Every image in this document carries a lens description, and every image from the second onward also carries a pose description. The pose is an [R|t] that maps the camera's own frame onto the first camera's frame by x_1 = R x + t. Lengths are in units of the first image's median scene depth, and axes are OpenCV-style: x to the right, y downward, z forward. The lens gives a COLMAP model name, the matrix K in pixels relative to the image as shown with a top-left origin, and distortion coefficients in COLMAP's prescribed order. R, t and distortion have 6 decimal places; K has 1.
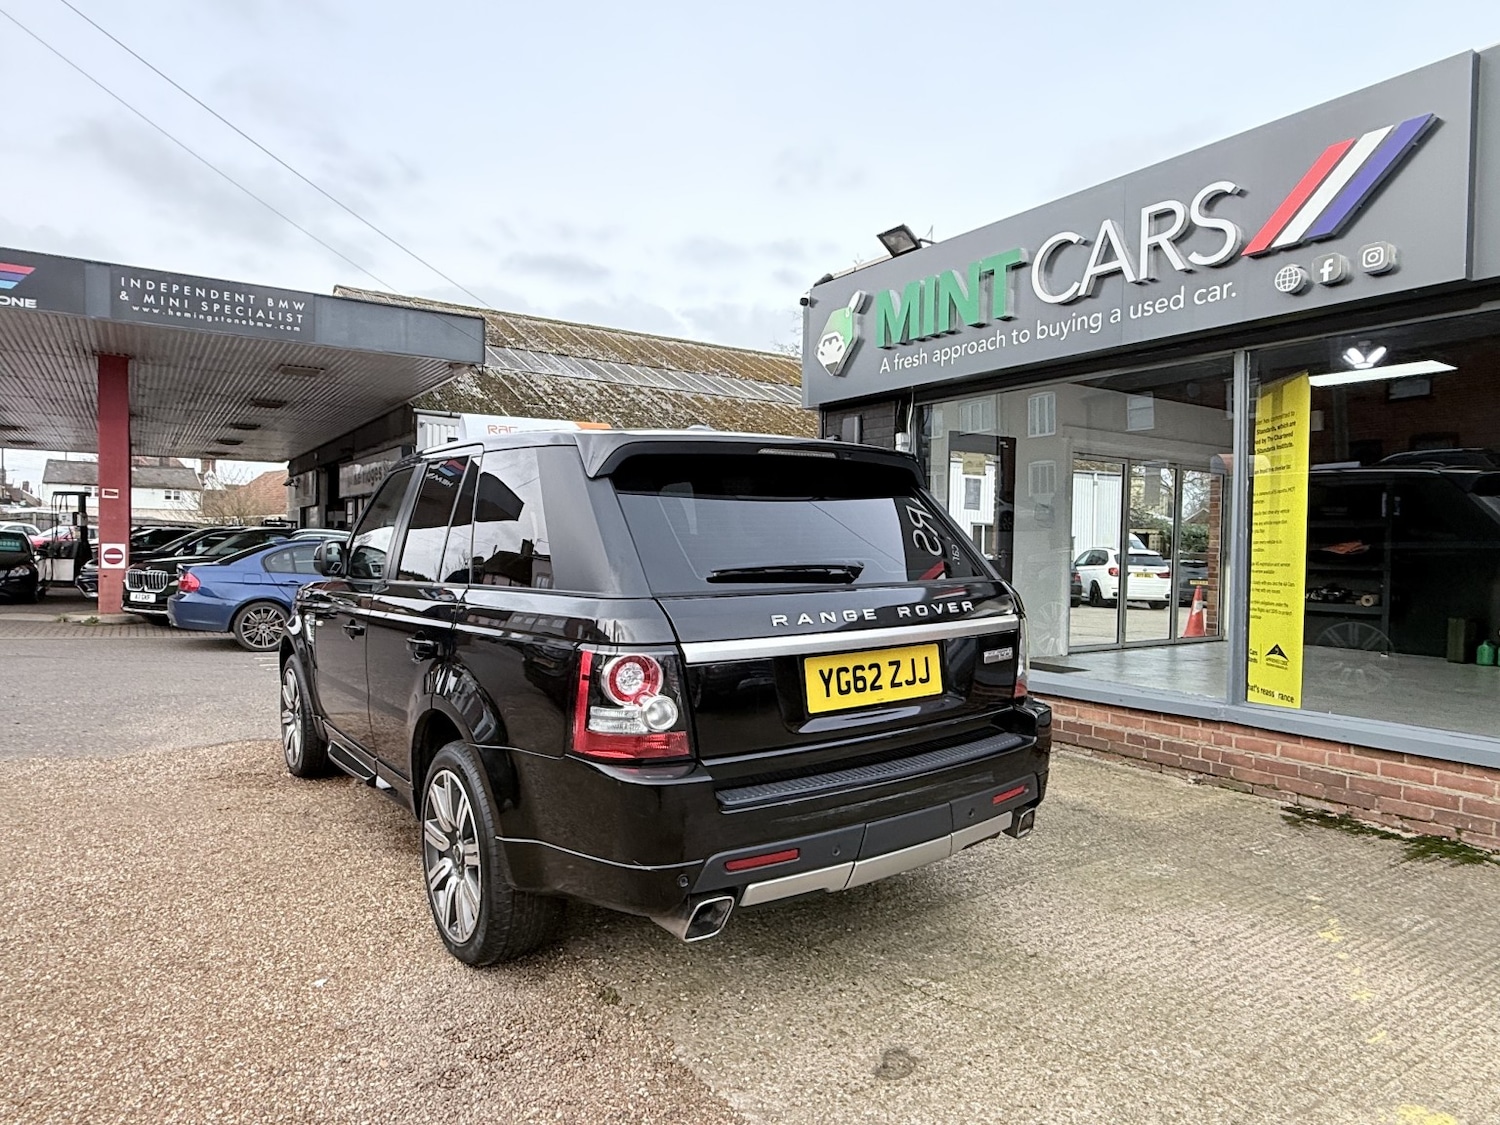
lens RADIAL K [[918.2, 0, 742.8], [0, 918.2, 565.0], [0, 0, 1]] dist [-0.004372, 0.004193]
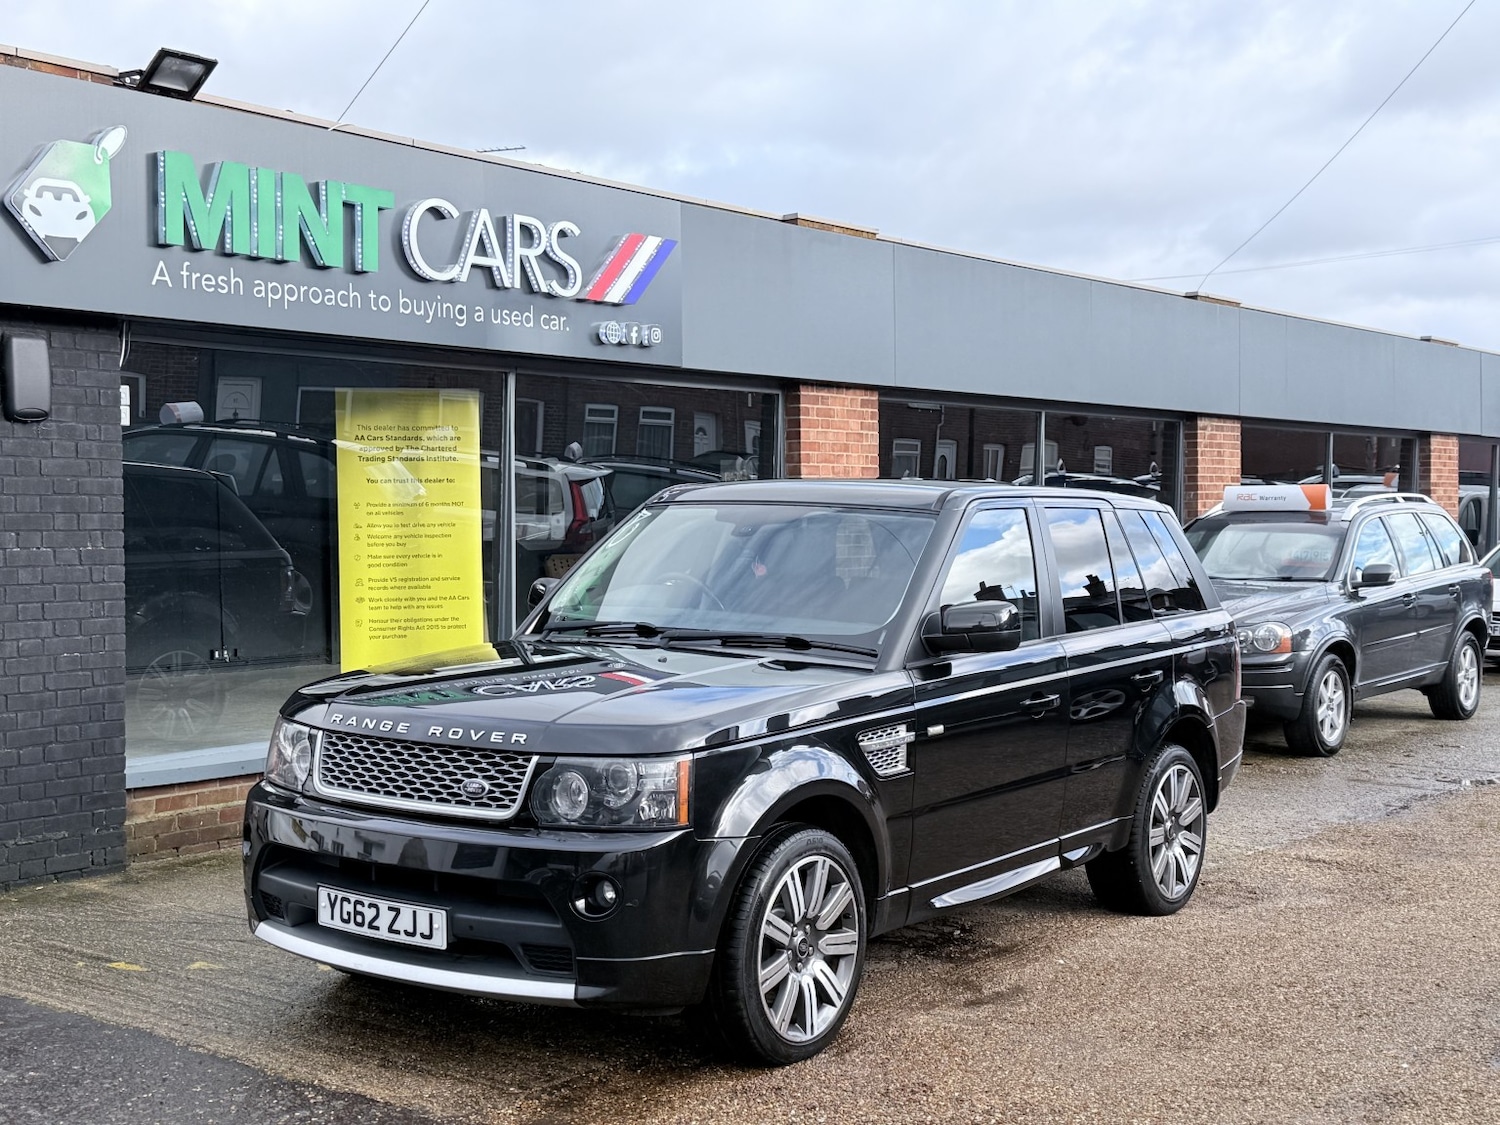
lens RADIAL K [[1949.3, 0, 738.7], [0, 1949.3, 545.0], [0, 0, 1]] dist [0.106787, 0.000000]
pose [[-0.322350, -0.027729, 0.946214, -1.728987], [0.019873, 0.999152, 0.036050, -0.121713], [-0.946412, 0.030425, -0.321526, 1.574147]]
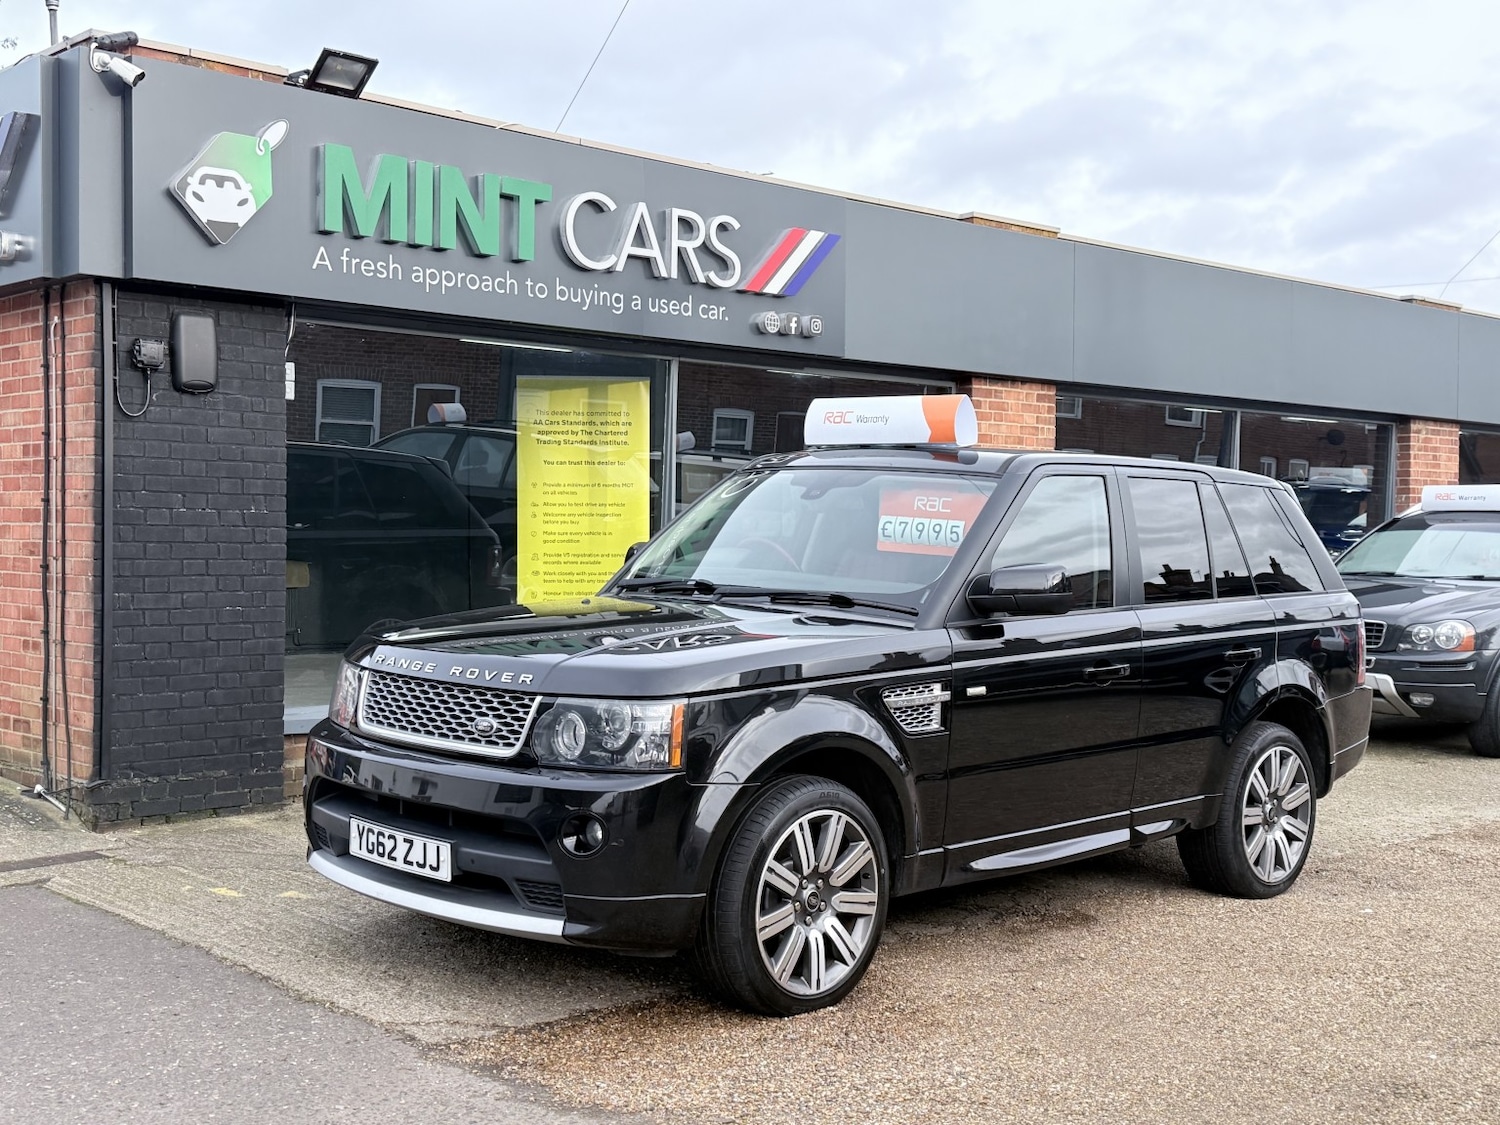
lens RADIAL K [[1794.0, 0, 738.8], [0, 1794.0, 554.5], [0, 0, 1]] dist [0.114409, 0.000000]
pose [[-0.165195, -0.029787, 0.985811, -1.683249], [0.006545, 0.999489, 0.031297, -0.074253], [-0.986239, 0.011622, -0.164915, 1.370865]]
